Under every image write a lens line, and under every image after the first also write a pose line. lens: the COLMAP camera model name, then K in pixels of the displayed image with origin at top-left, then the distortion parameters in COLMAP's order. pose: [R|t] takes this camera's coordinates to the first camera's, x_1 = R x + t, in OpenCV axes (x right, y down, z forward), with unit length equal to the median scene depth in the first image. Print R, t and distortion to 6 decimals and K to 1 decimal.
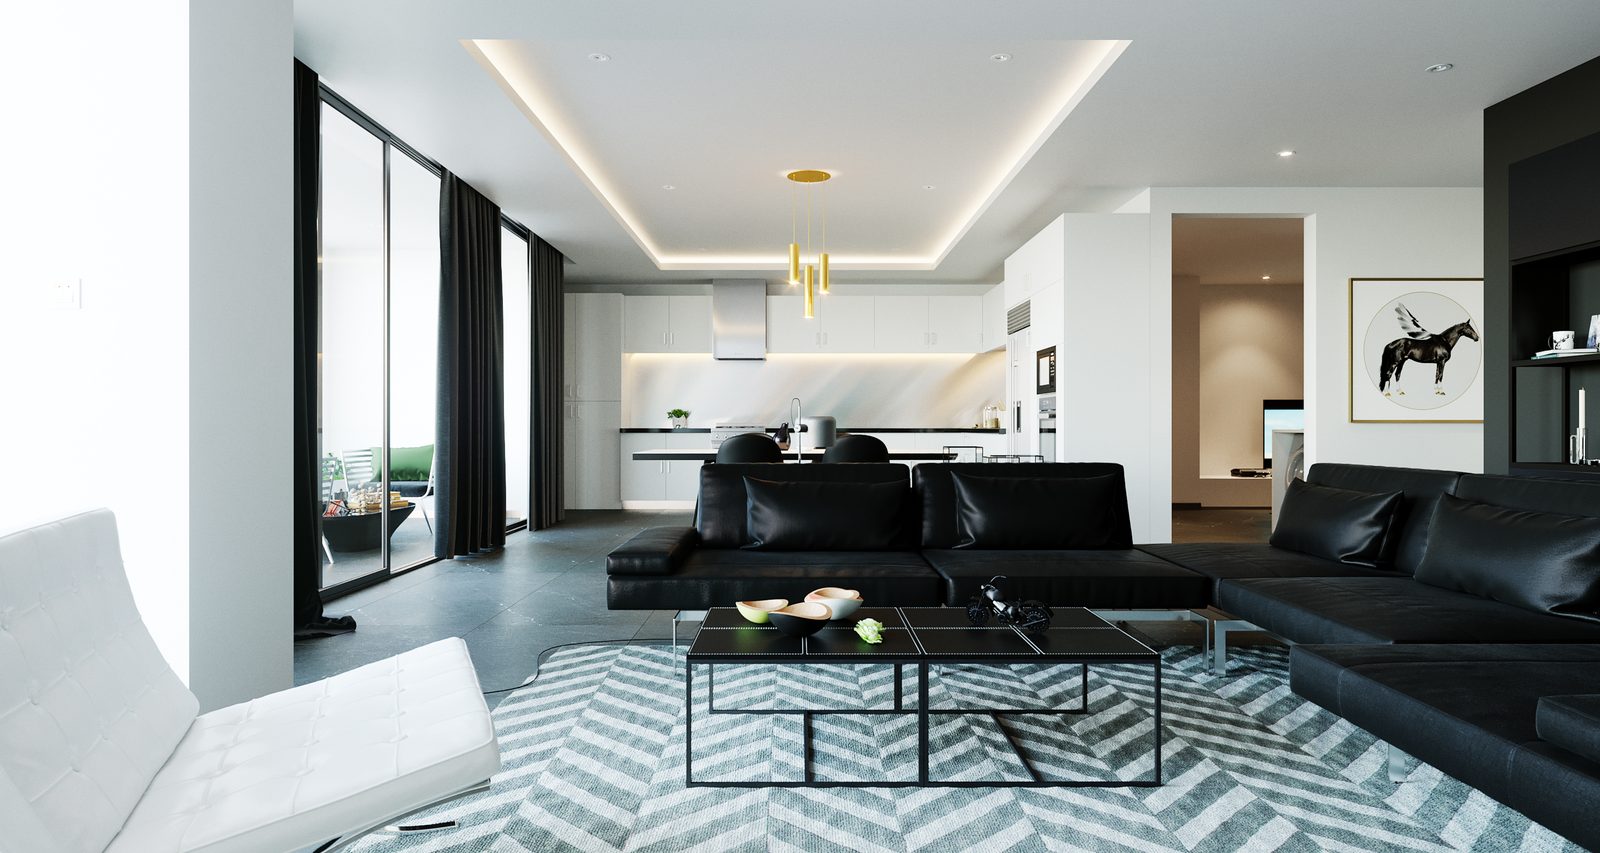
lens RADIAL K [[933.9, 0, 800.0], [0, 933.9, 426.5], [0, 0, 1]] dist [-0.015312, 0.015755]
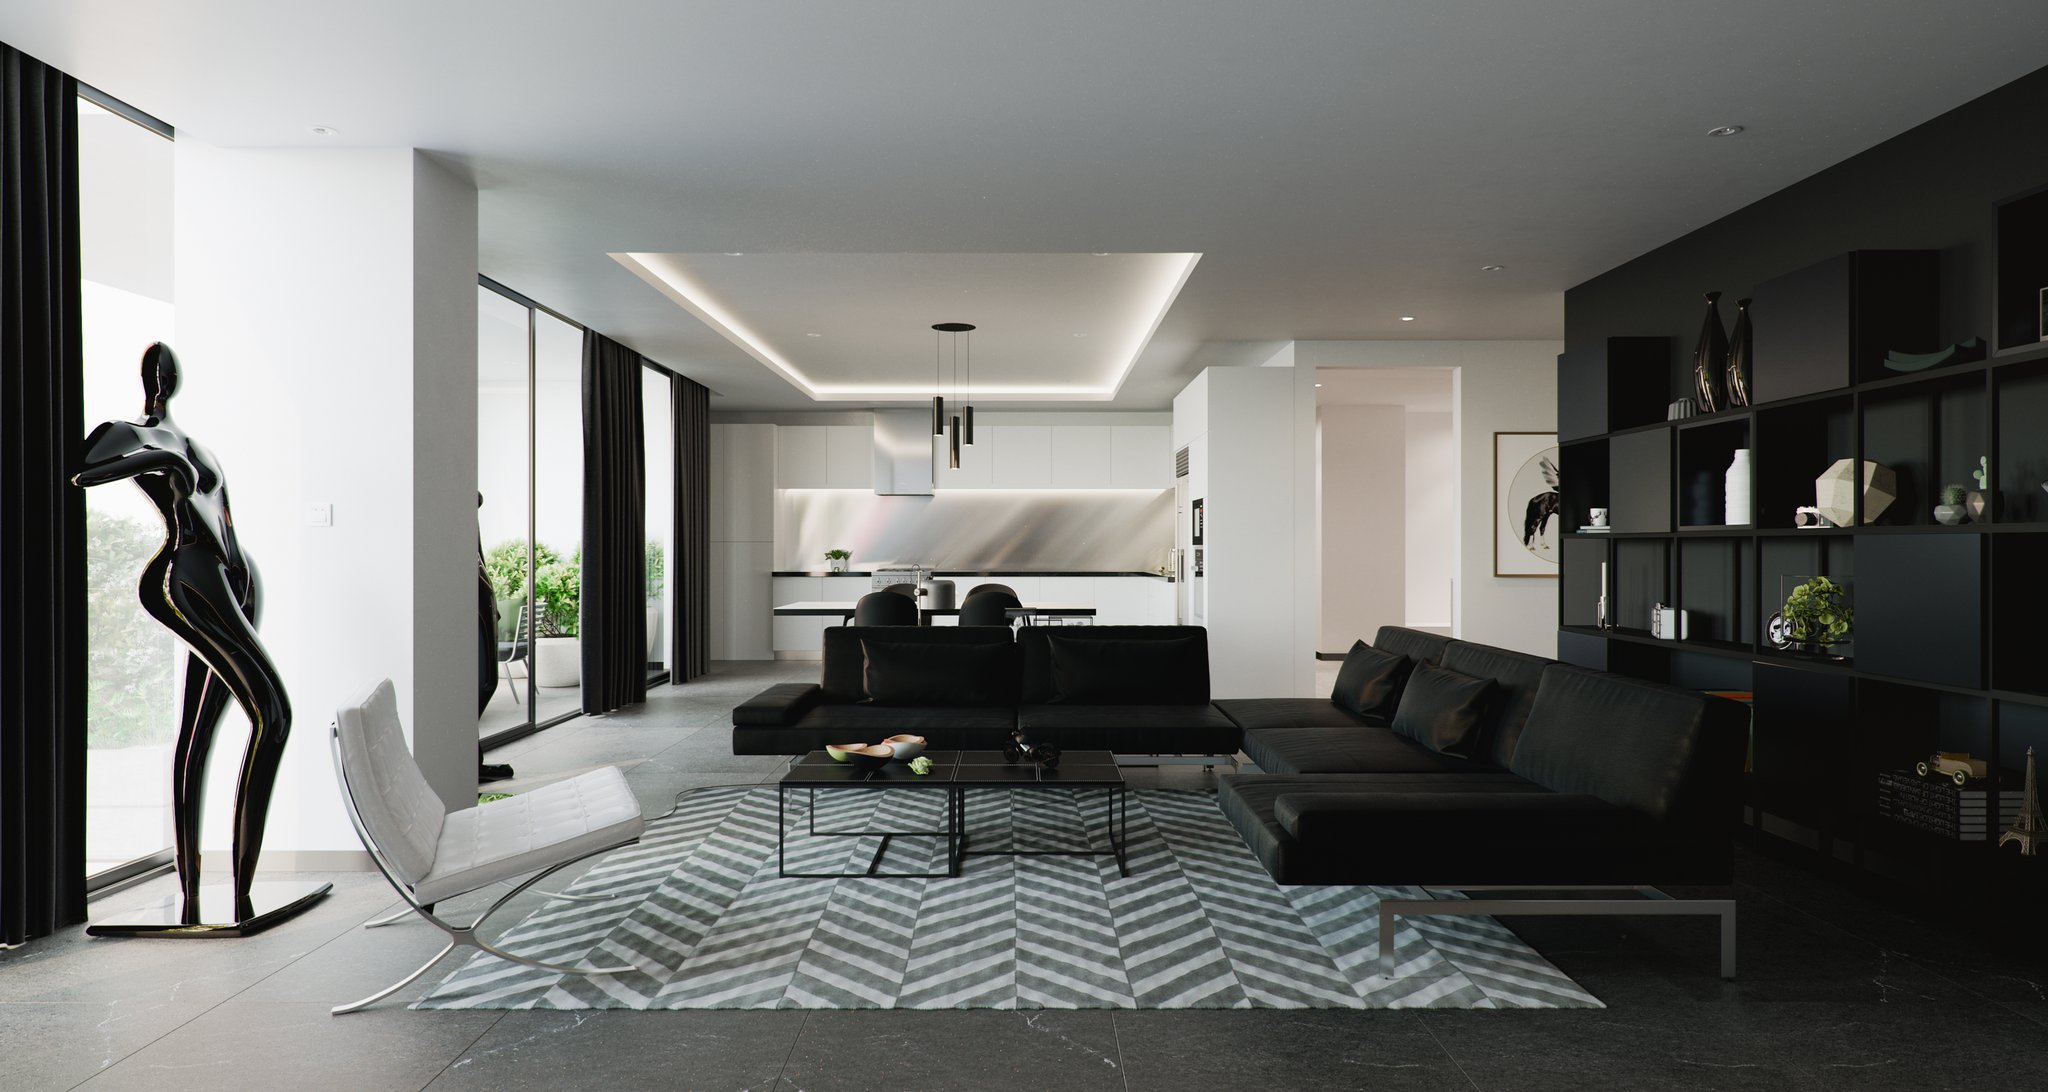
lens RADIAL K [[1195.3, 0, 1024.0], [0, 1195.3, 546.0], [0, 0, 1]] dist [-0.015312, 0.015755]
pose [[1.000000, 0.000014, 0.000263, 0.136595], [-0.000014, 1.000000, -0.000591, -0.057584], [-0.000263, 0.000591, 1.000000, -0.435372]]
